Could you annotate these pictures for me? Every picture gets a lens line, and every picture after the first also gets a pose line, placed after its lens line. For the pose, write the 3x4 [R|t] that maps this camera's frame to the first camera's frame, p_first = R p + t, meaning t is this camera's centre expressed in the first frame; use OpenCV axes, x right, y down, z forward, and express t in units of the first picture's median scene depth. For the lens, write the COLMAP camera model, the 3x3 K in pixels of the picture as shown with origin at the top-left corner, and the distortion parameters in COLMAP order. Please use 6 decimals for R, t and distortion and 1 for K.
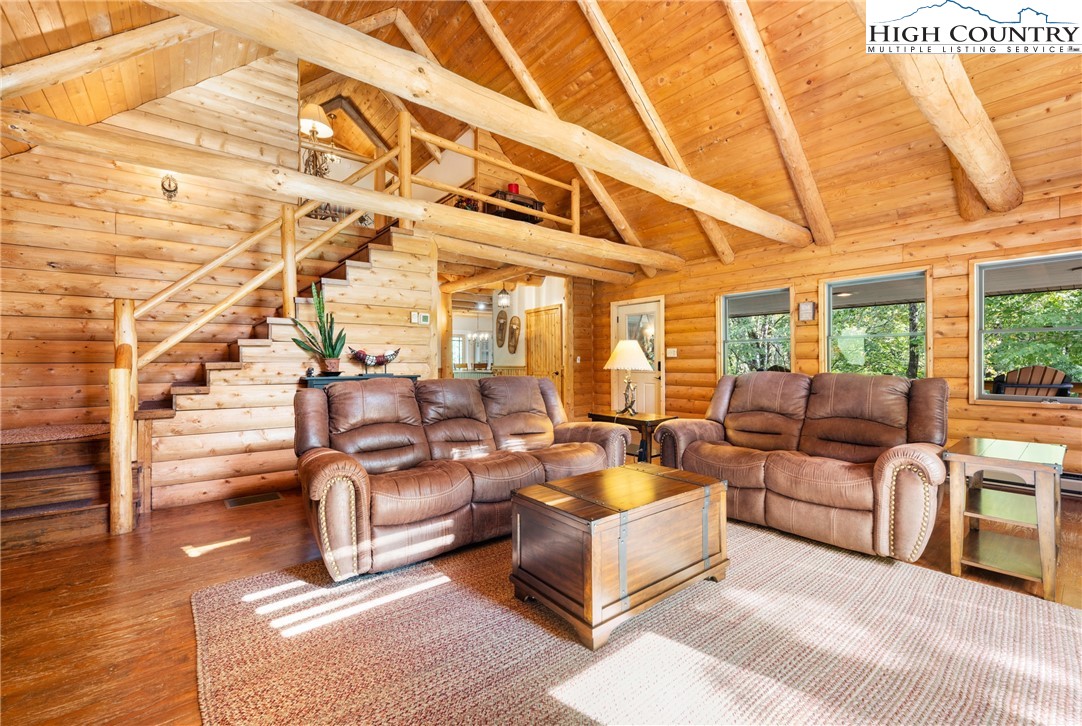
lens RADIAL K [[453.2, 0, 542.1], [0, 453.2, 365.5], [0, 0, 1]] dist [-0.000839, -0.000014]
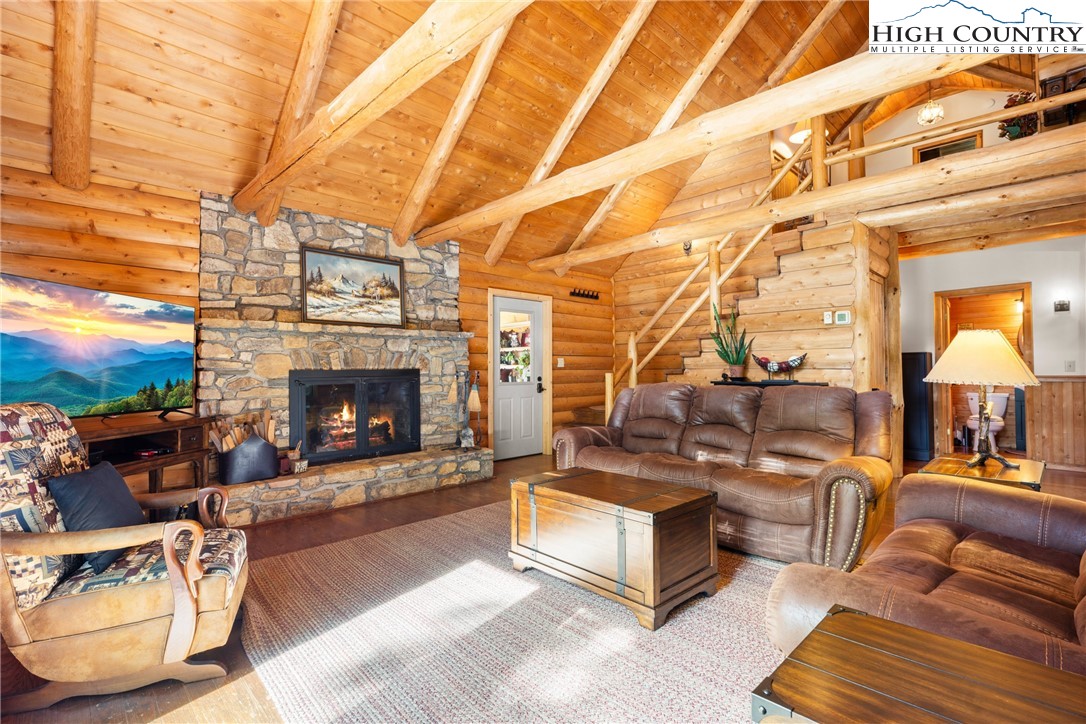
lens RADIAL K [[507.6, 0, 540.2], [0, 507.6, 364.8], [0, 0, 1]] dist [-0.000346, 0.000385]
pose [[0.091888, -0.005544, -0.995754, 0.402296], [0.001547, 0.999984, -0.005425, -0.006463], [0.995768, -0.001042, 0.091895, 0.211891]]
